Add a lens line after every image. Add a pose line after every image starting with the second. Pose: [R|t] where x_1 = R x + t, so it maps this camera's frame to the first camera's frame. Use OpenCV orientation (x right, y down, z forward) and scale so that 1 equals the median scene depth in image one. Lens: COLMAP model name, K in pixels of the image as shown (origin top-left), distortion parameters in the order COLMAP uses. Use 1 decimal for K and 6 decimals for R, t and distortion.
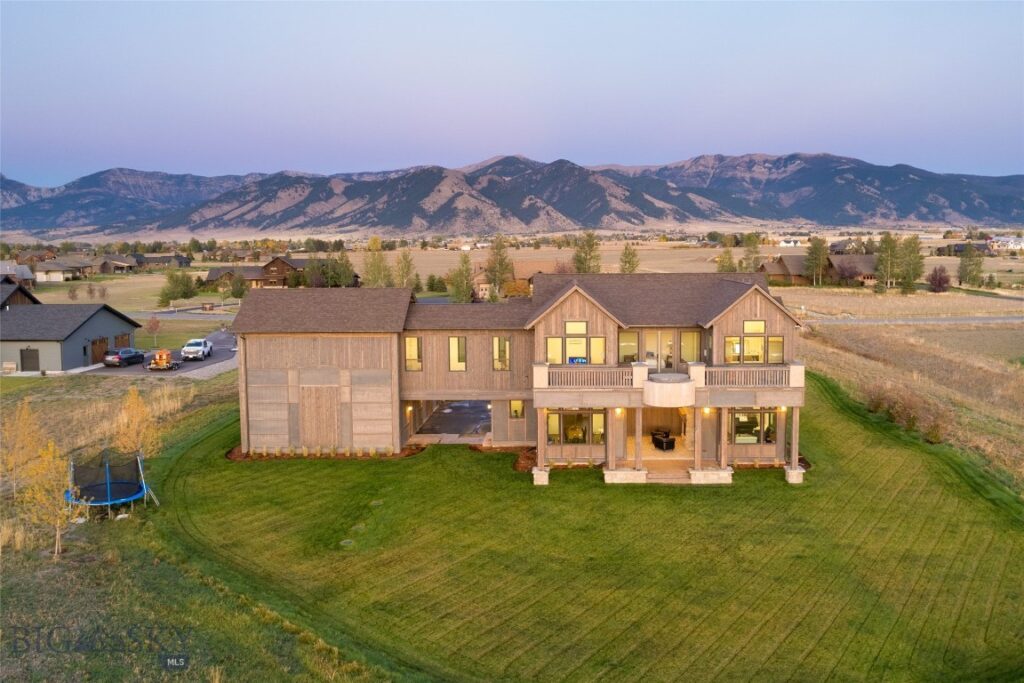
lens RADIAL K [[823.6, 0, 568.1], [0, 823.6, 306.9], [0, 0, 1]] dist [-0.067401, 0.044762]
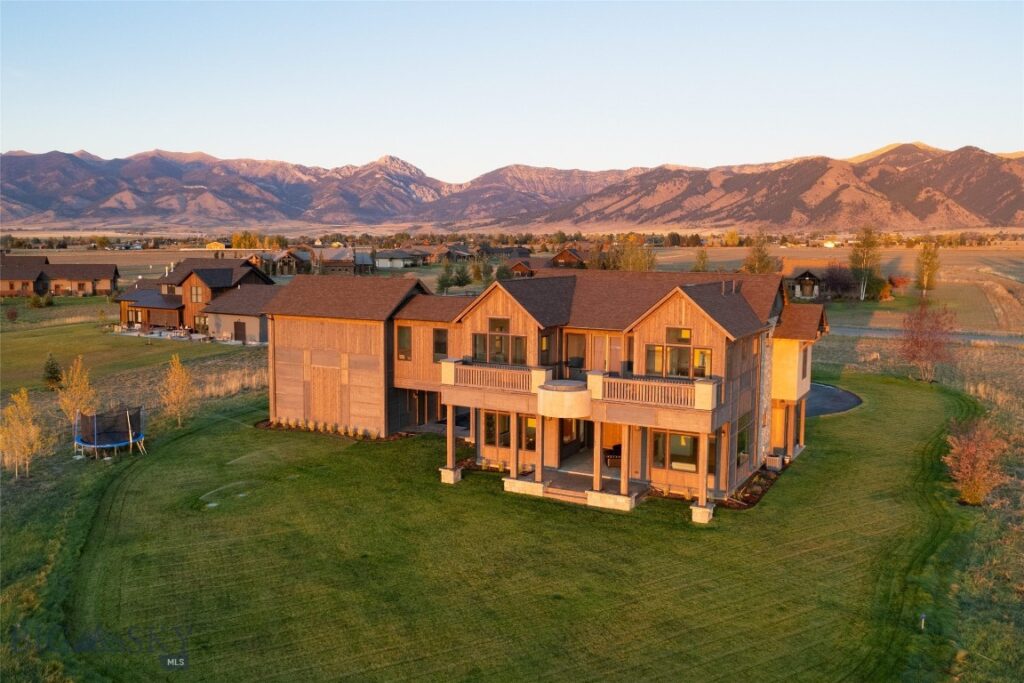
lens RADIAL K [[858.5, 0, 560.1], [0, 858.5, 324.8], [0, 0, 1]] dist [-0.058649, 0.016474]
pose [[0.898737, 0.055466, -0.434966, 0.457011], [-0.045433, 0.998408, 0.033441, -0.010432], [0.436128, -0.010293, 0.899826, 0.124734]]
